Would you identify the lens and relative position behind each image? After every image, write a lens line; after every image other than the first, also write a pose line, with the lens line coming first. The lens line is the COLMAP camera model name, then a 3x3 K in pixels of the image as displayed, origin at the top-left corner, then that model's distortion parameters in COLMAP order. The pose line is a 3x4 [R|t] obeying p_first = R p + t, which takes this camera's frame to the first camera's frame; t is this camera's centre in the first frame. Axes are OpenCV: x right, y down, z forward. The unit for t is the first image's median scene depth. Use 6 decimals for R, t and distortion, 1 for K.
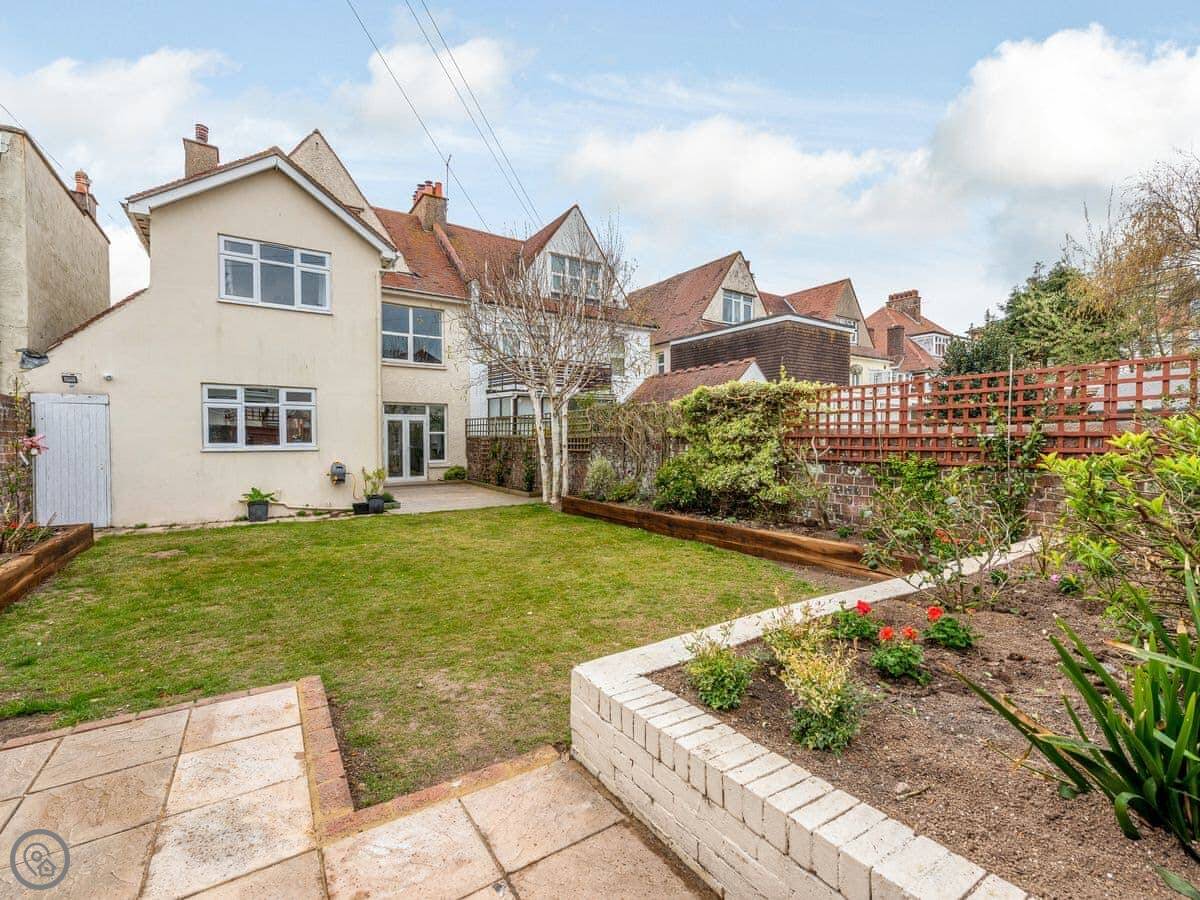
lens RADIAL K [[541.7, 0, 622.1], [0, 541.7, 455.1], [0, 0, 1]] dist [0.004579, -0.000183]
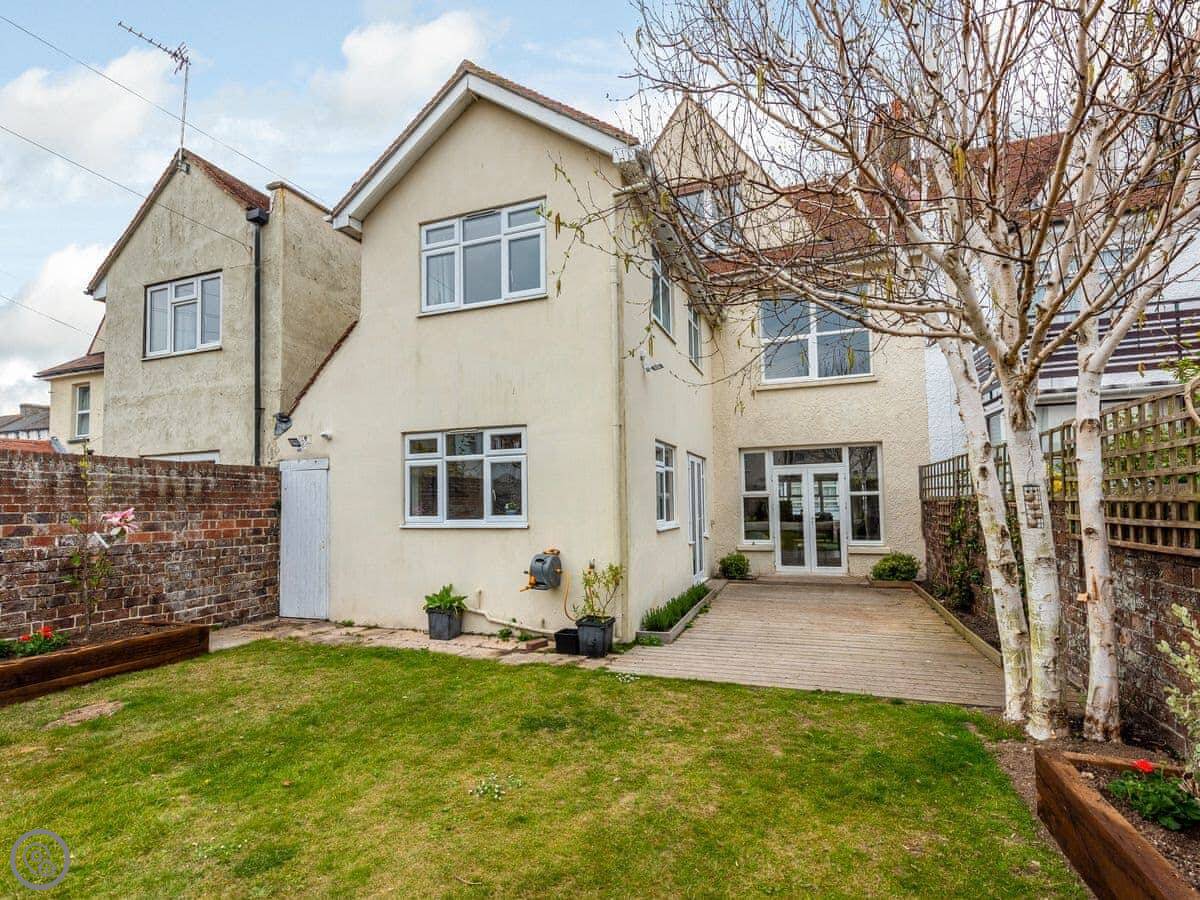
lens RADIAL K [[569.6, 0, 597.1], [0, 569.6, 478.4], [0, 0, 1]] dist [0.025165, -0.000002]
pose [[0.563446, -0.045097, -0.824921, -0.000817], [-0.012804, 0.997912, -0.063300, -0.025268], [0.826053, 0.046228, 0.561693, 0.730675]]
